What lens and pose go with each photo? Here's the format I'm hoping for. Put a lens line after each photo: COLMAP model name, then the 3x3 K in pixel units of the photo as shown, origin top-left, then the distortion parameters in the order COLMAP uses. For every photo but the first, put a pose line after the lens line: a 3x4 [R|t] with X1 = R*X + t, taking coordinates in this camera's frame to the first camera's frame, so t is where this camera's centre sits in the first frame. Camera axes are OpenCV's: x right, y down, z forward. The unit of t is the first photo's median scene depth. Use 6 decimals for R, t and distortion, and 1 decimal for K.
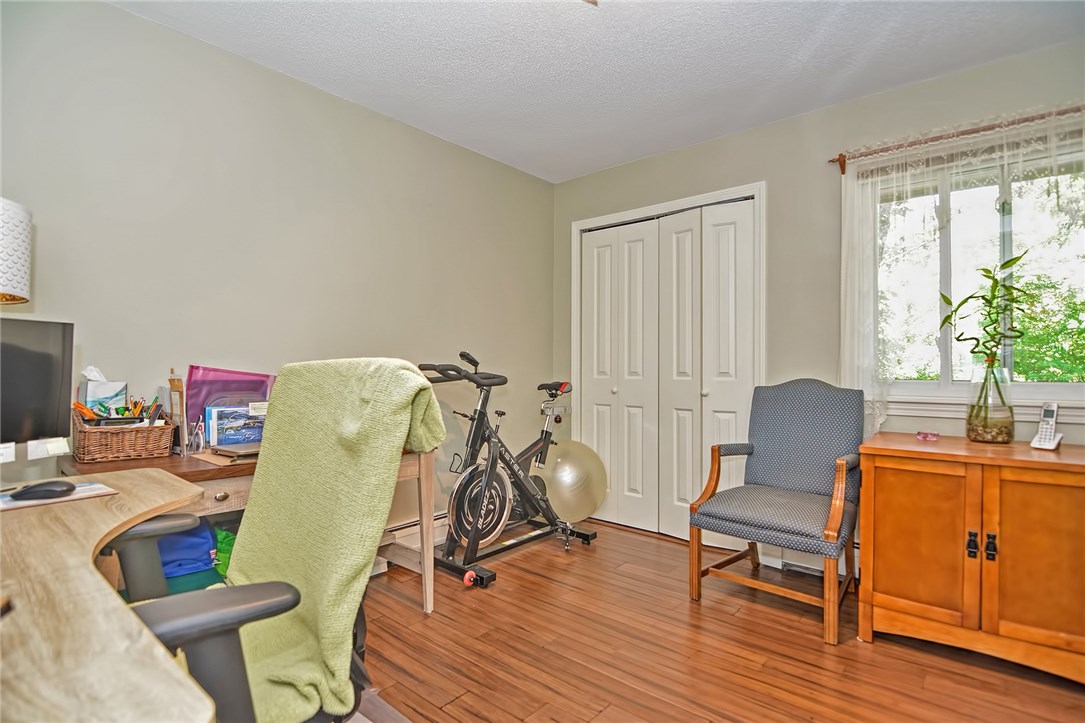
lens RADIAL K [[530.5, 0, 542.5], [0, 530.5, 361.5], [0, 0, 1]] dist [-0.022446, -0.001302]
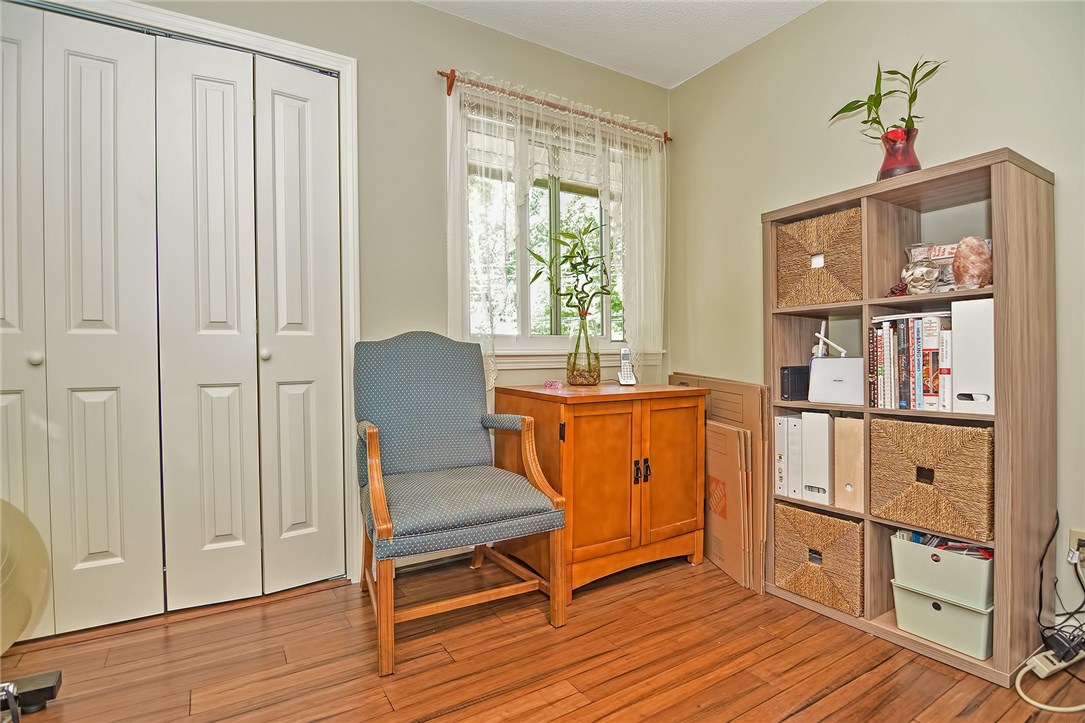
lens RADIAL K [[530.5, 0, 542.5], [0, 530.5, 361.5], [0, 0, 1]] dist [-0.022446, -0.001302]
pose [[0.313615, -0.016124, 0.949413, -0.254019], [0.002568, 0.999867, 0.016132, 0.082412], [-0.949547, -0.002621, 0.313615, 0.704645]]
